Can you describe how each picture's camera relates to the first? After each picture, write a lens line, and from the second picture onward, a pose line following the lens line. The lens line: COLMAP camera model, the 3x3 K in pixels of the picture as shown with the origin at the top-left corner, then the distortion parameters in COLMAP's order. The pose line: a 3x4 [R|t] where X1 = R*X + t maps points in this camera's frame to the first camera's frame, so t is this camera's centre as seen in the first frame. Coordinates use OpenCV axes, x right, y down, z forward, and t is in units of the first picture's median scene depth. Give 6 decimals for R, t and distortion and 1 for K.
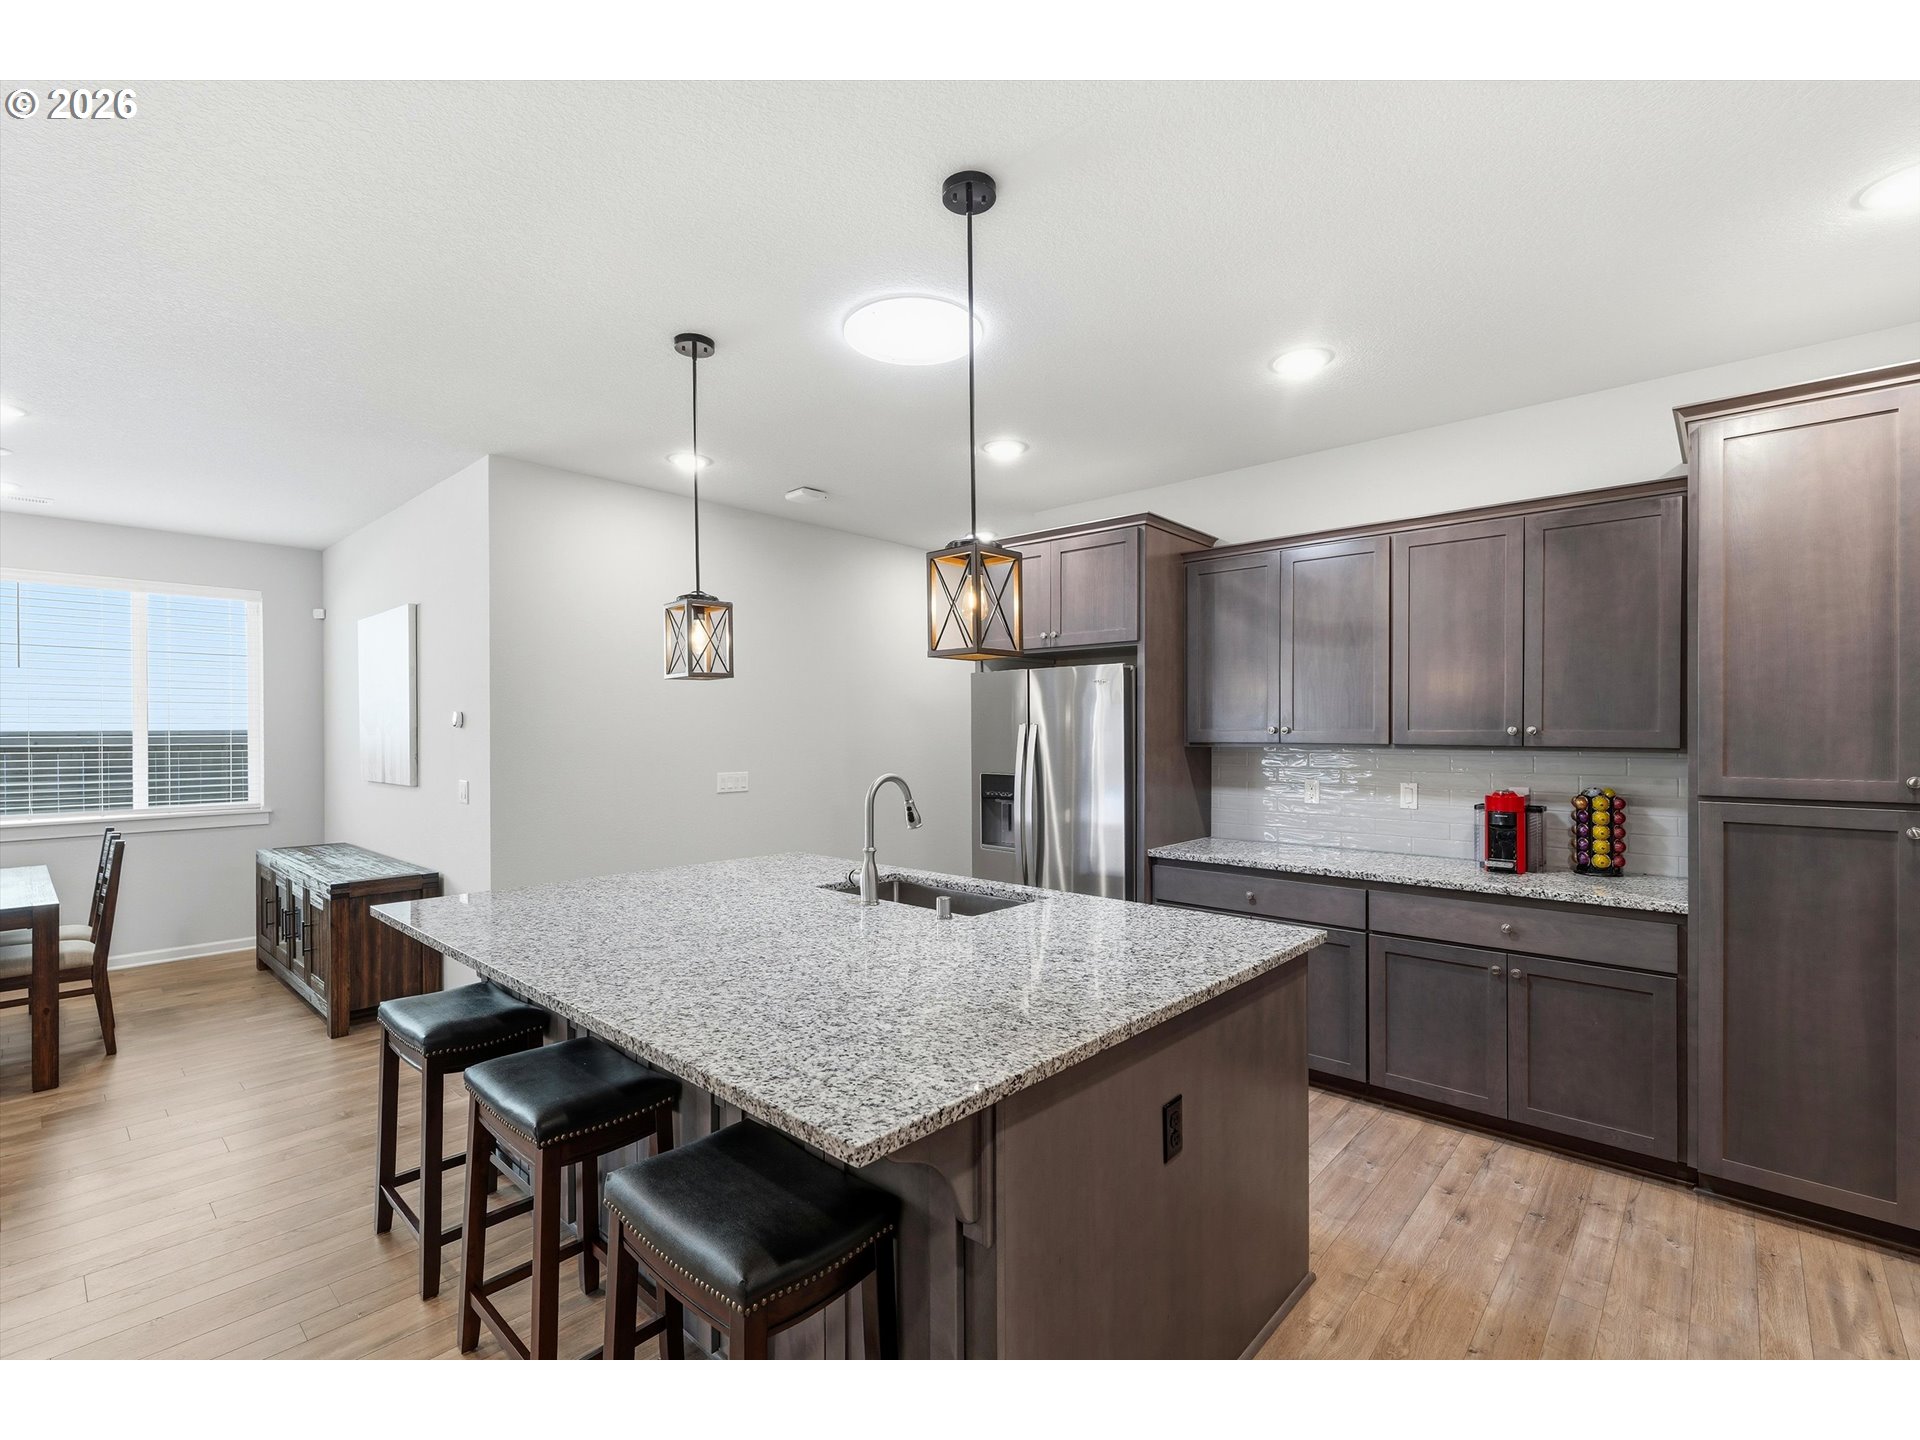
lens RADIAL K [[857.8, 0, 961.7], [0, 857.8, 730.2], [0, 0, 1]] dist [0.000142, -0.000349]
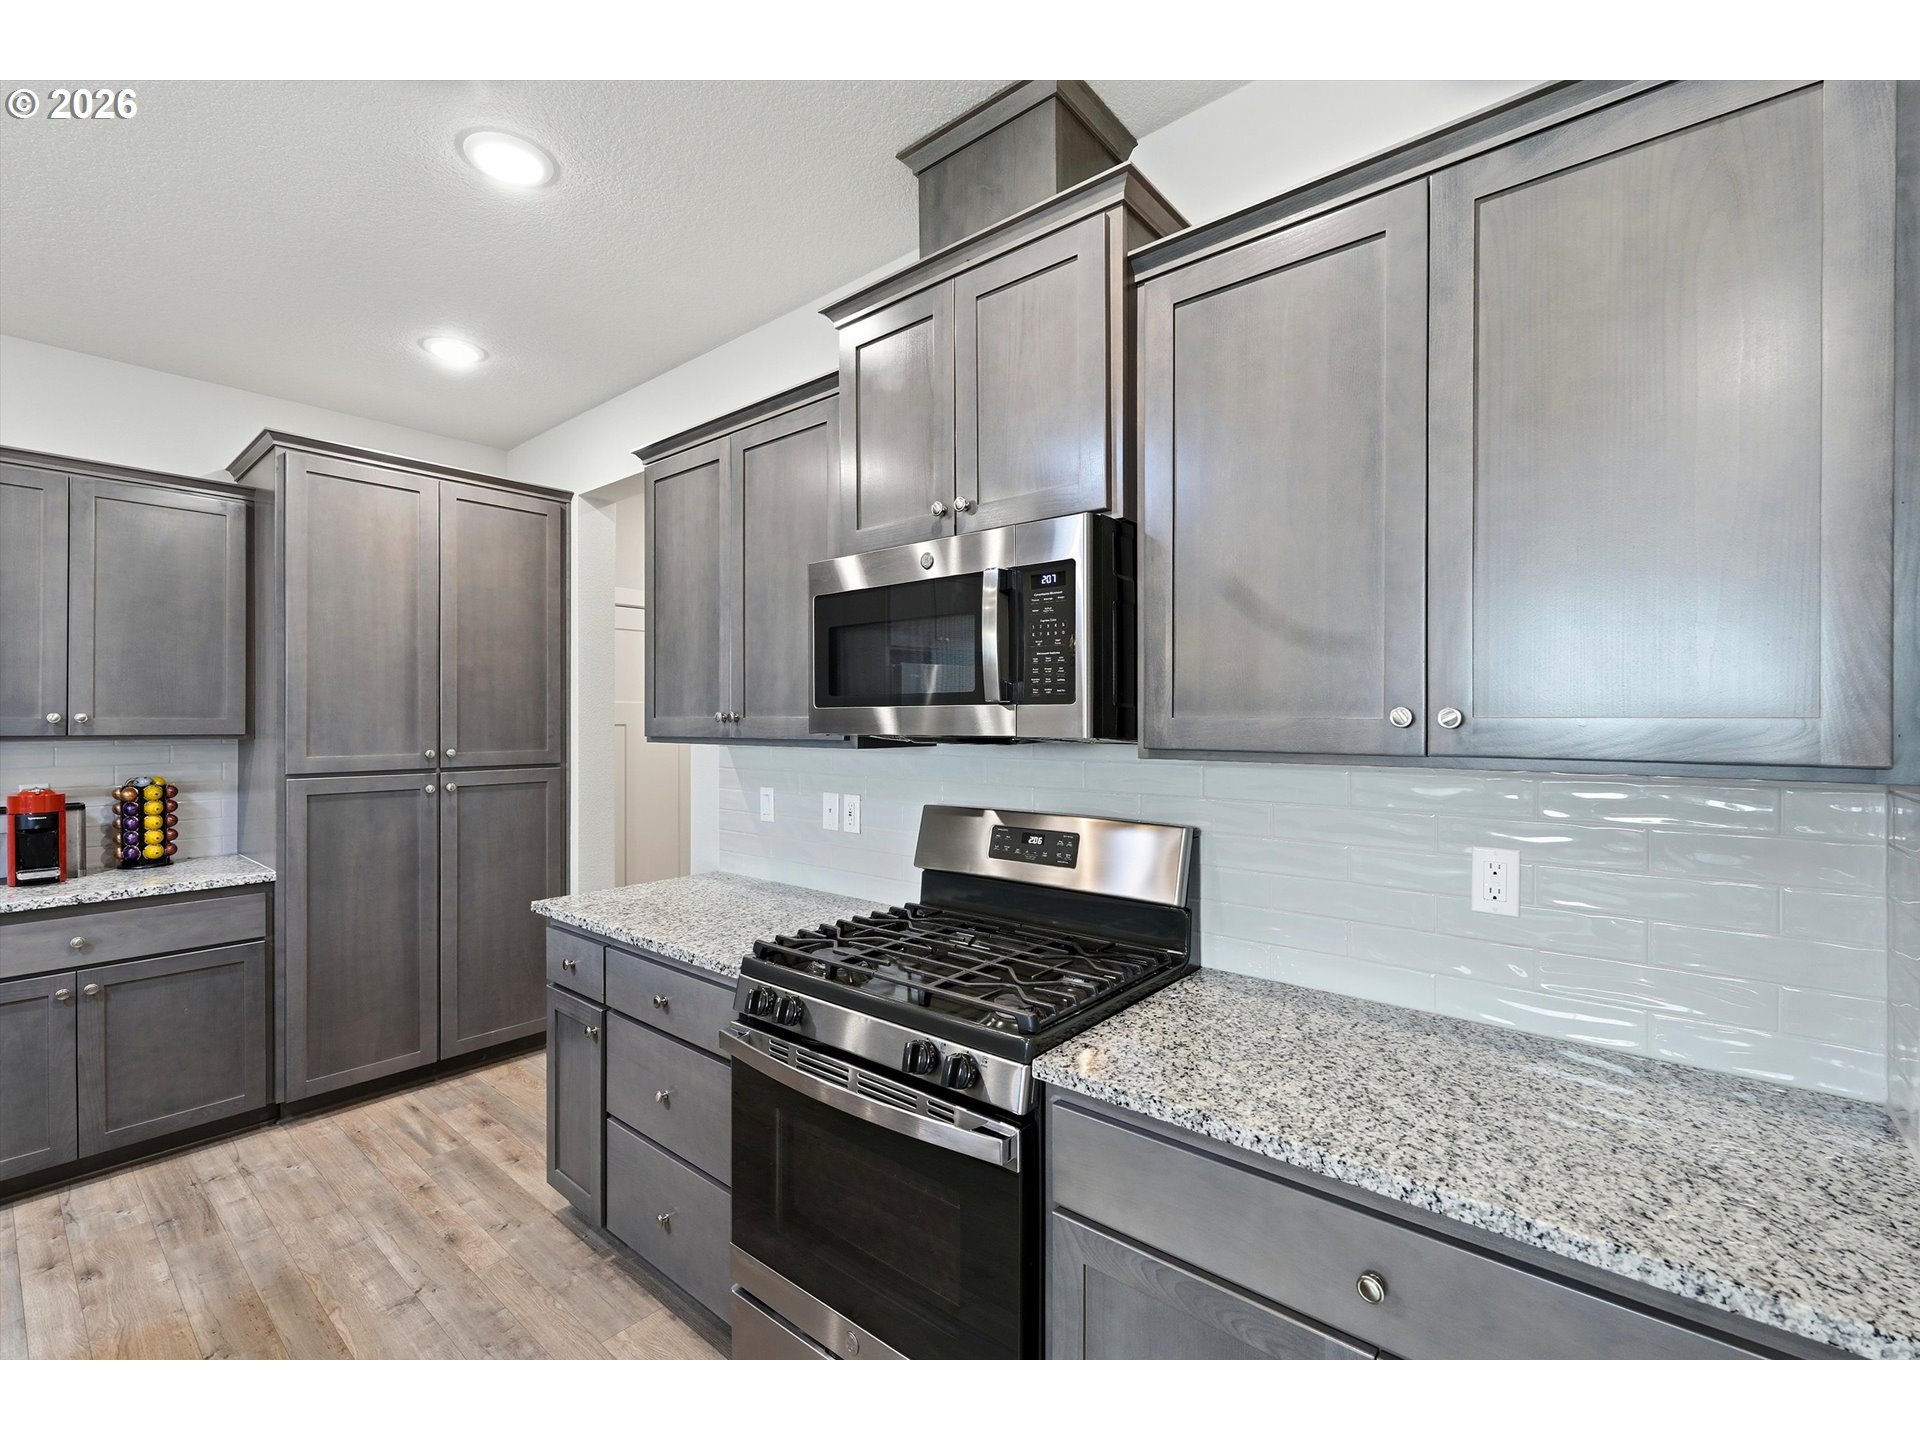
lens RADIAL K [[834.5, 0, 960.0], [0, 834.5, 720.0], [0, 0, 1]] dist [0.001010, -0.000159]
pose [[-0.036609, -0.000707, 0.999329, -0.258238], [0.001604, 0.999998, 0.000766, 0.003571], [-0.999328, 0.001631, -0.036608, 0.126944]]
